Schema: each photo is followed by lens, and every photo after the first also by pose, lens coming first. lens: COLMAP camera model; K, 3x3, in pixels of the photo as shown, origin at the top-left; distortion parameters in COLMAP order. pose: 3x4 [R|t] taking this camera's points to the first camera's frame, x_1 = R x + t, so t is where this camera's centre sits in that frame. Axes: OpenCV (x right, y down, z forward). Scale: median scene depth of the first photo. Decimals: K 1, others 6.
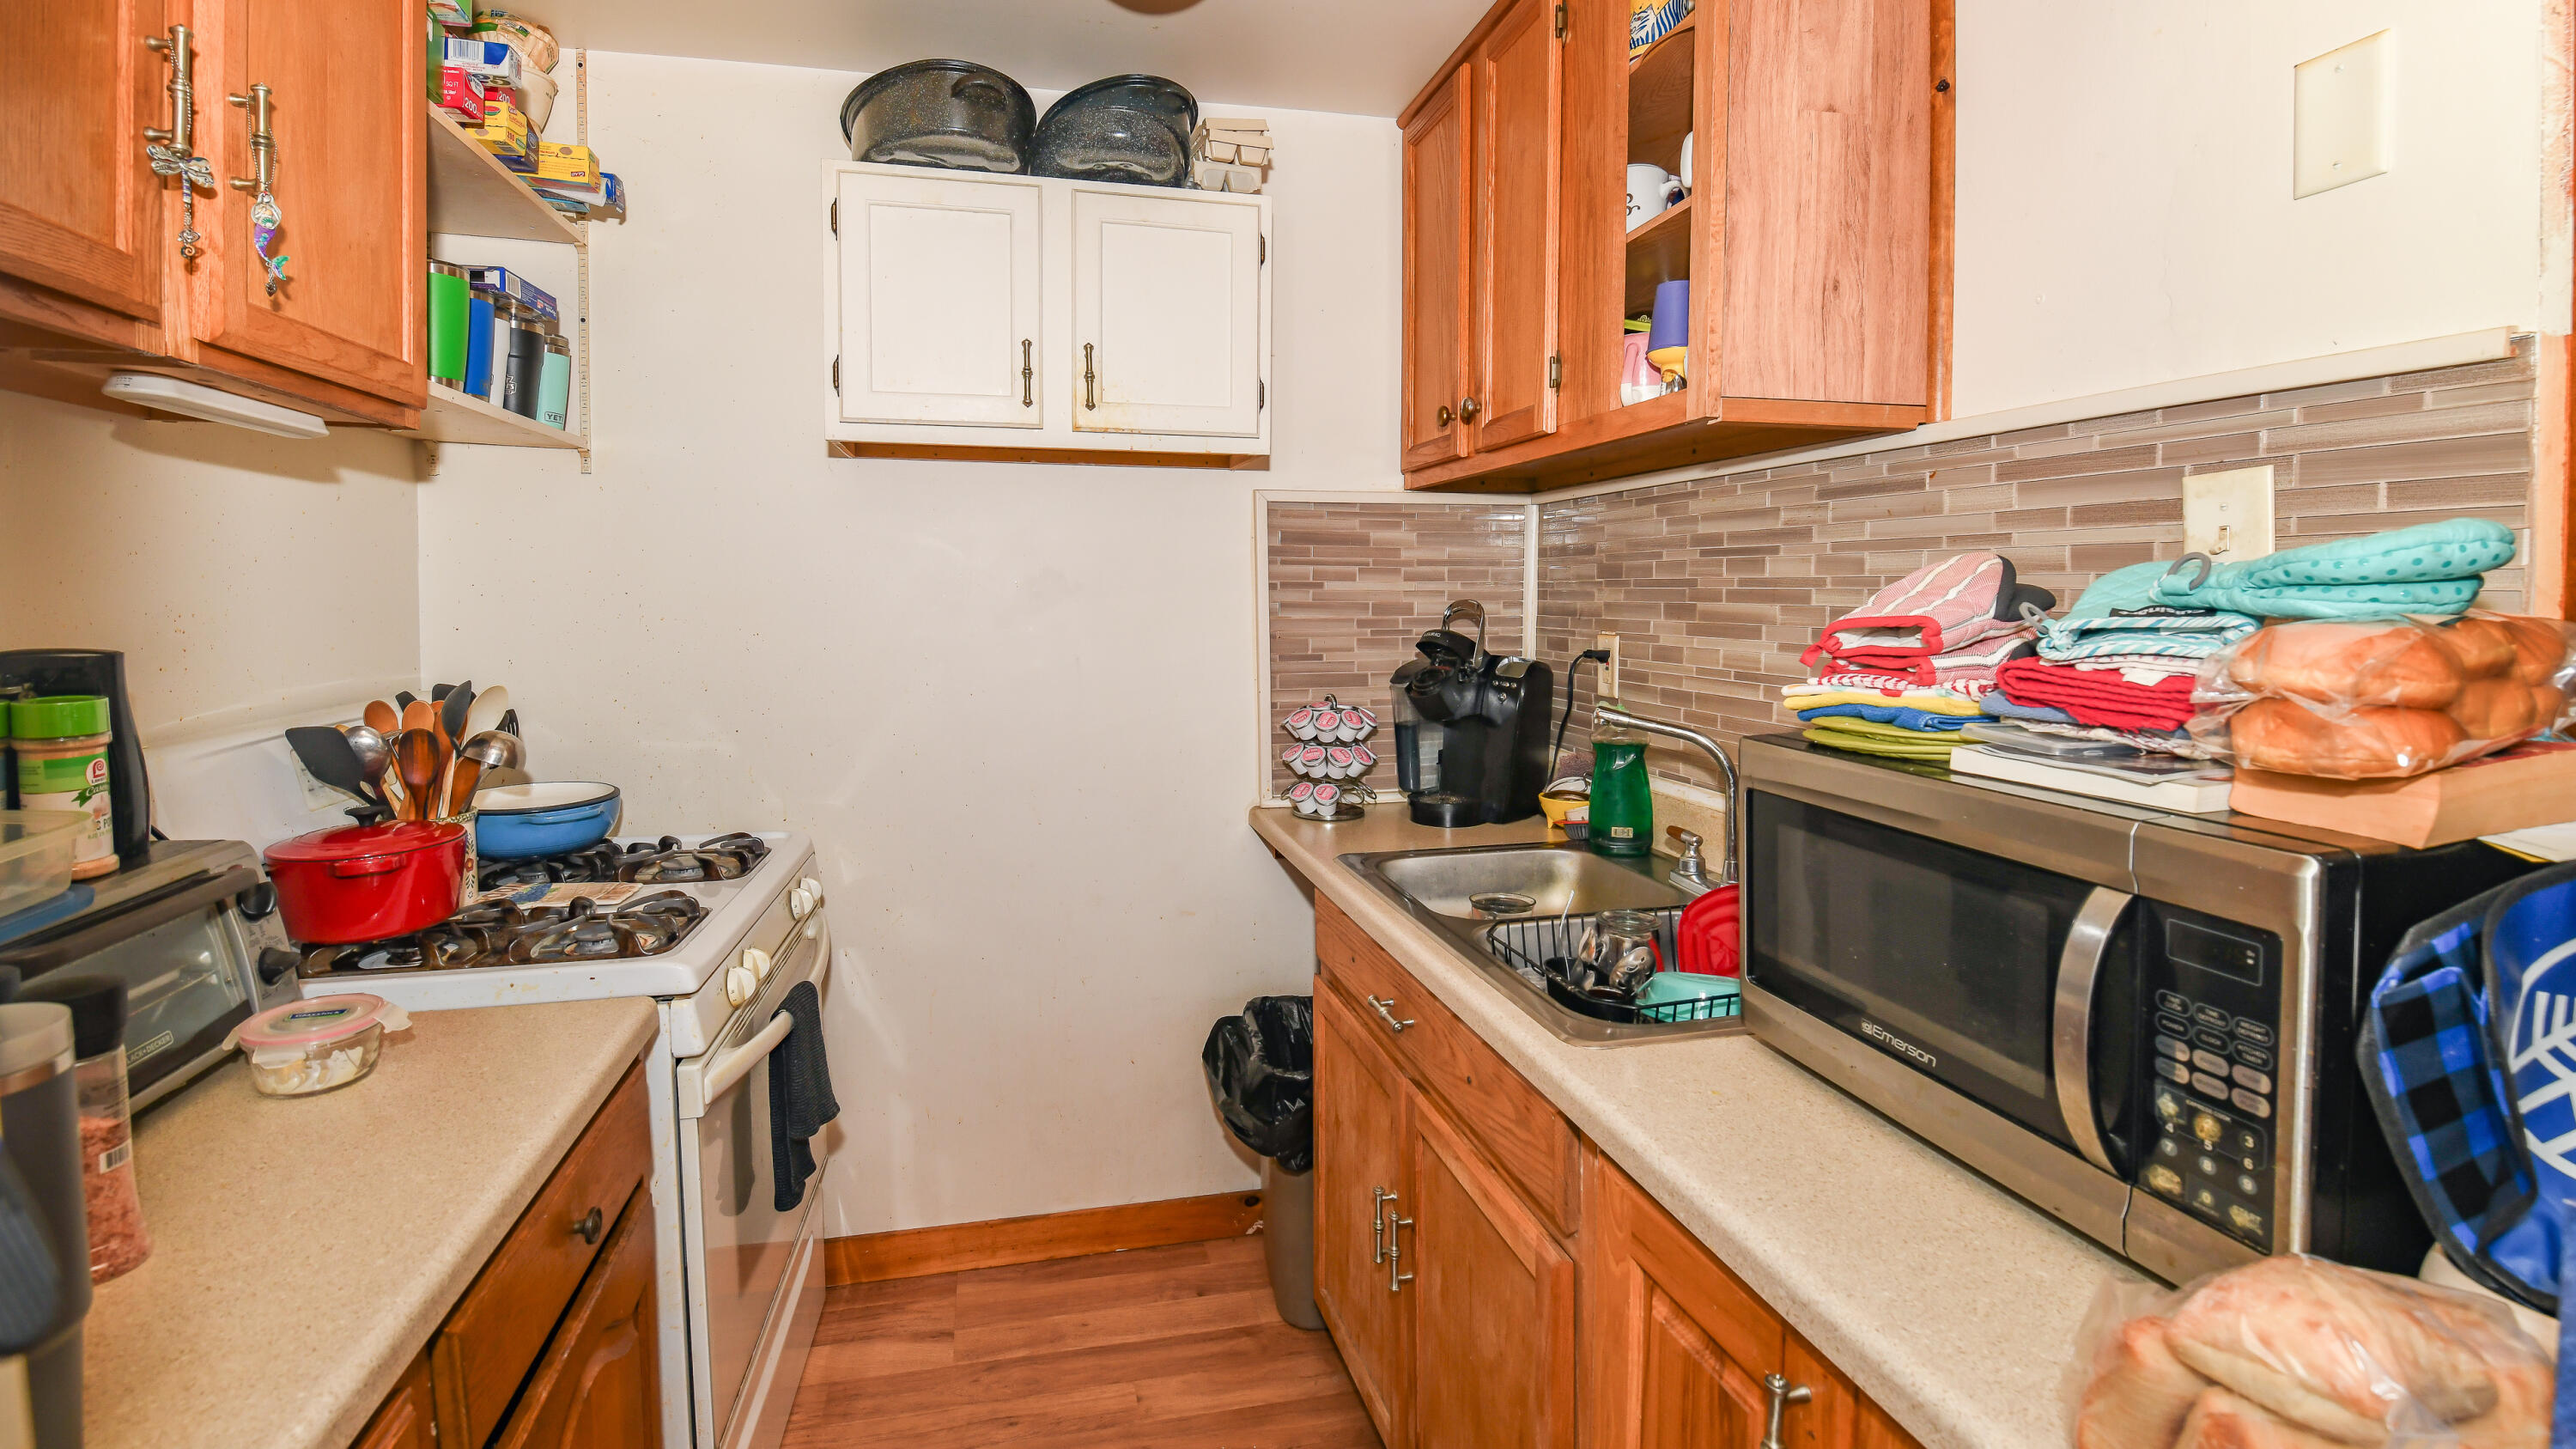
lens RADIAL K [[1166.5, 0, 1288.5], [0, 1166.5, 673.3], [0, 0, 1]] dist [0.013124, -0.024547]
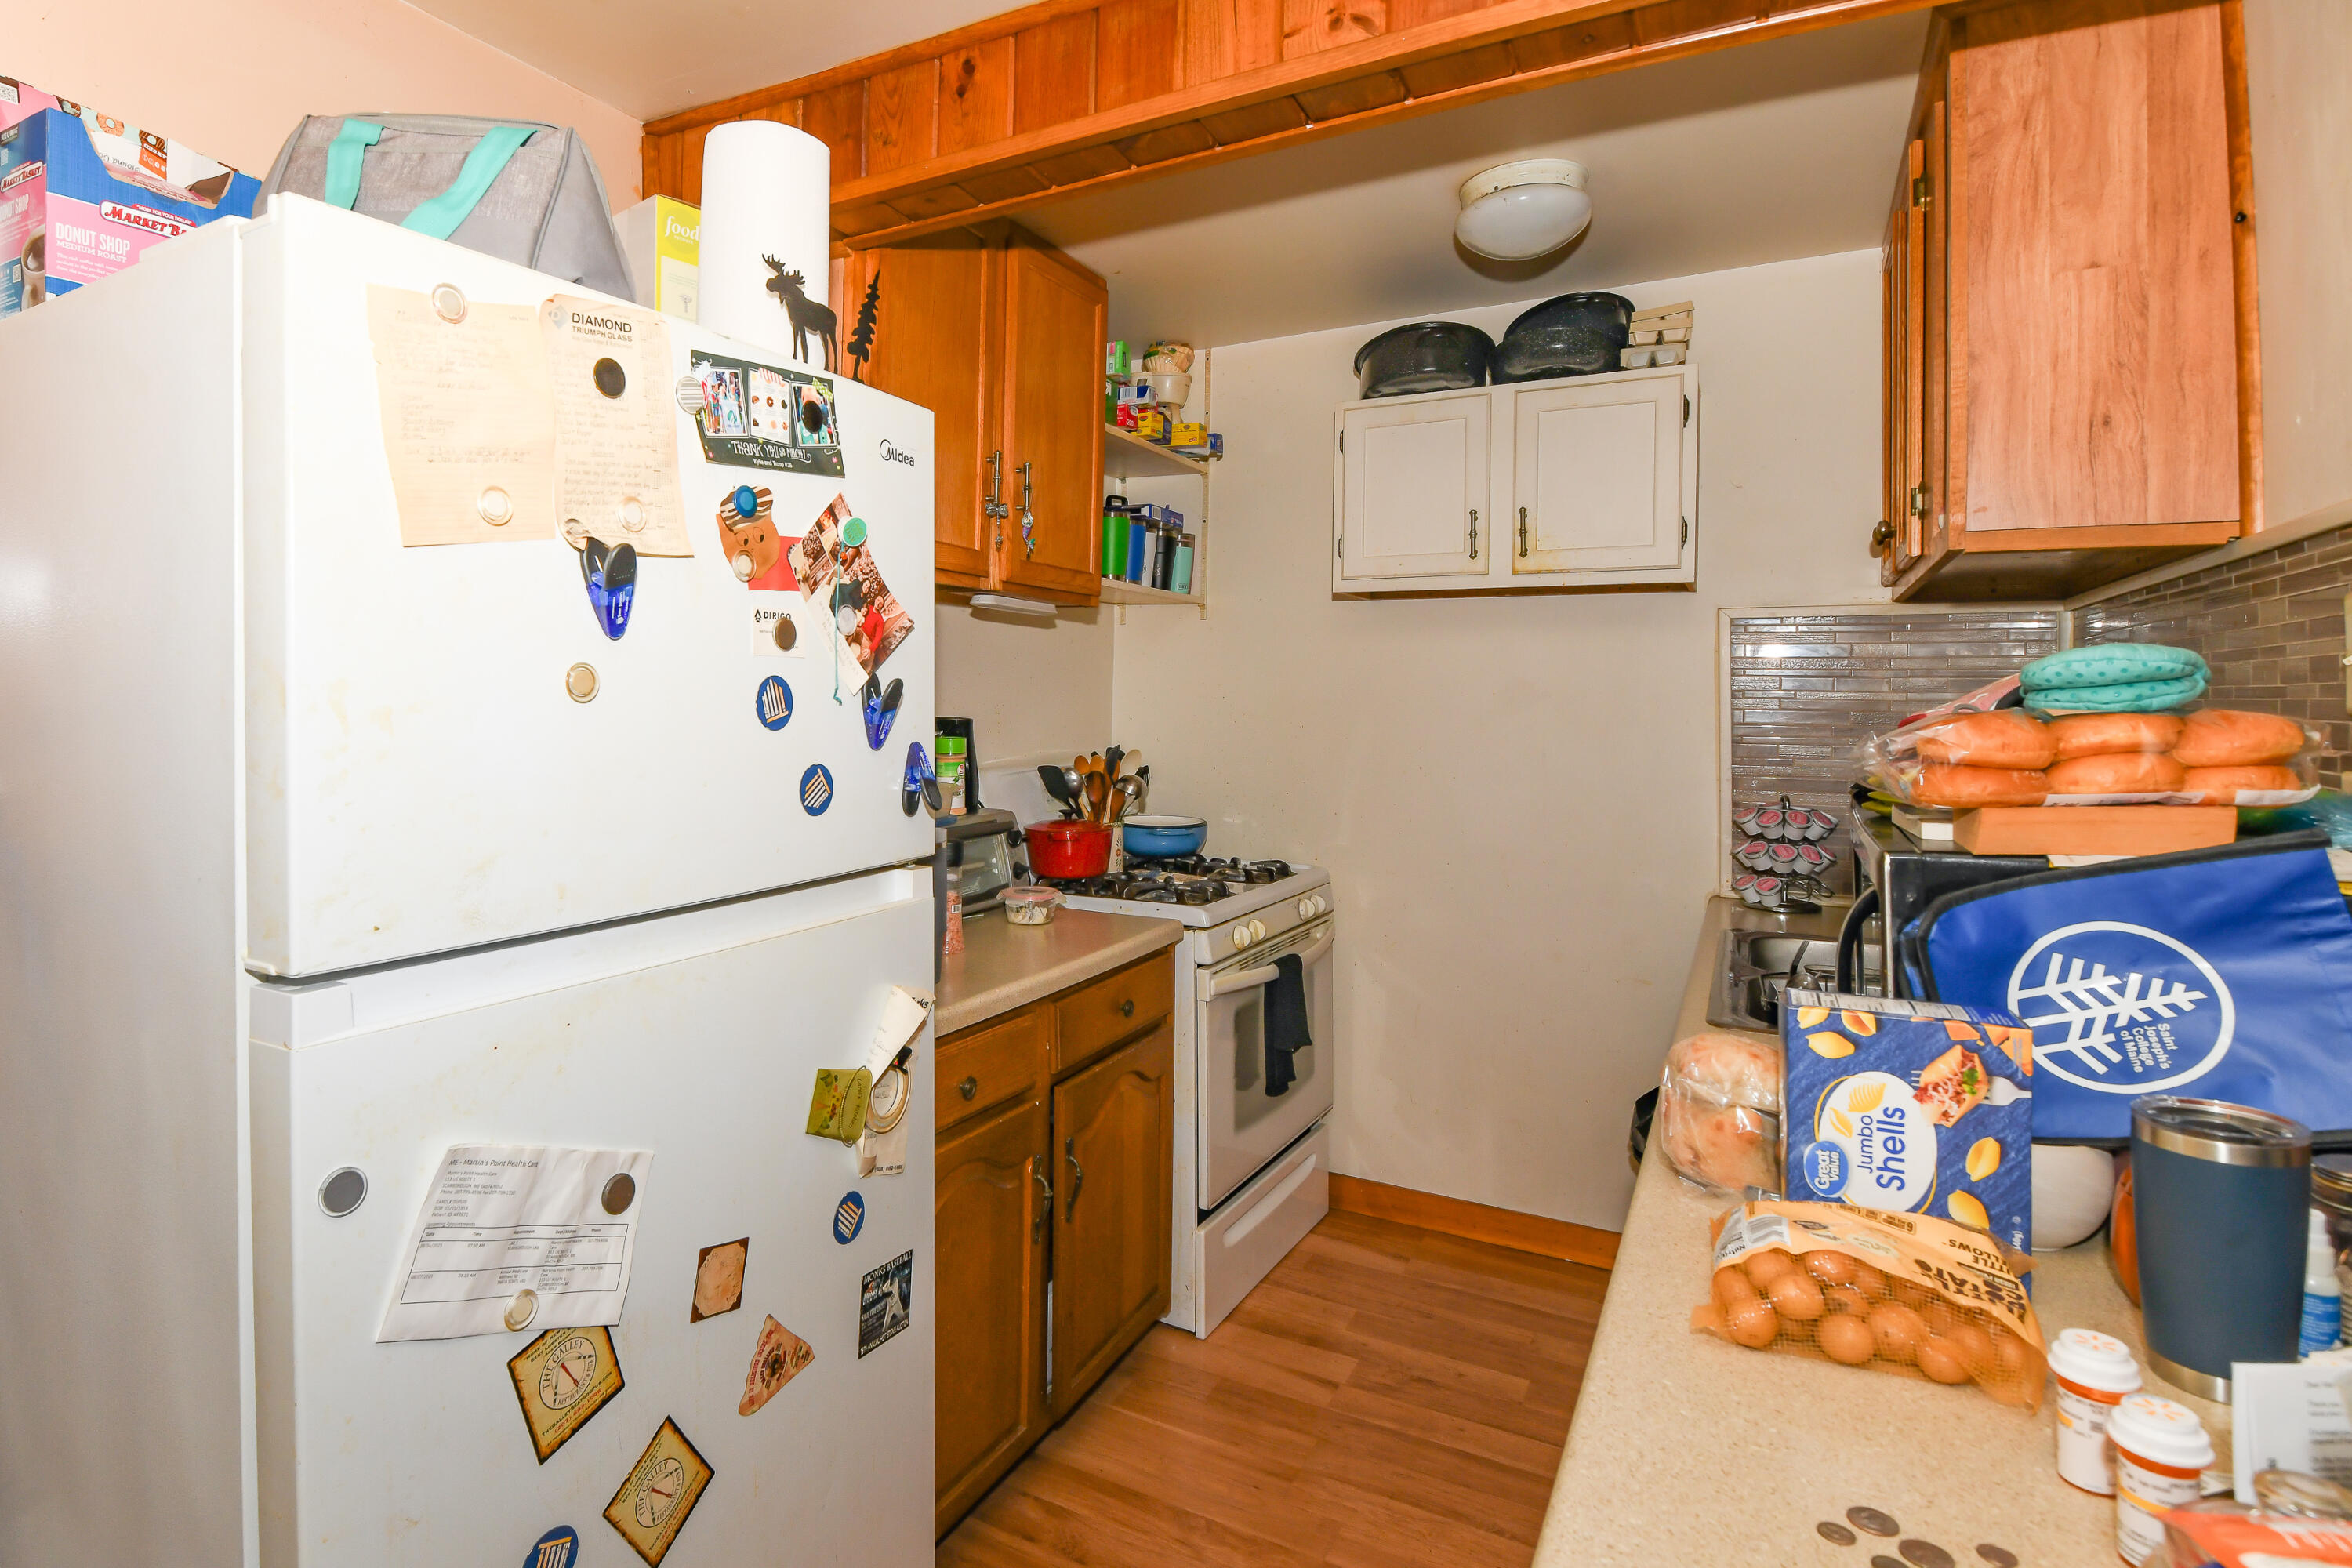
lens RADIAL K [[1133.6, 0, 1176.0], [0, 1133.6, 784.0], [0, 0, 1]] dist [-0.002557, -0.001112]
pose [[0.810361, 0.050702, -0.583733, 0.374431], [-0.048867, 0.998626, 0.018900, 0.029459], [0.583889, 0.013209, 0.811726, -0.345525]]
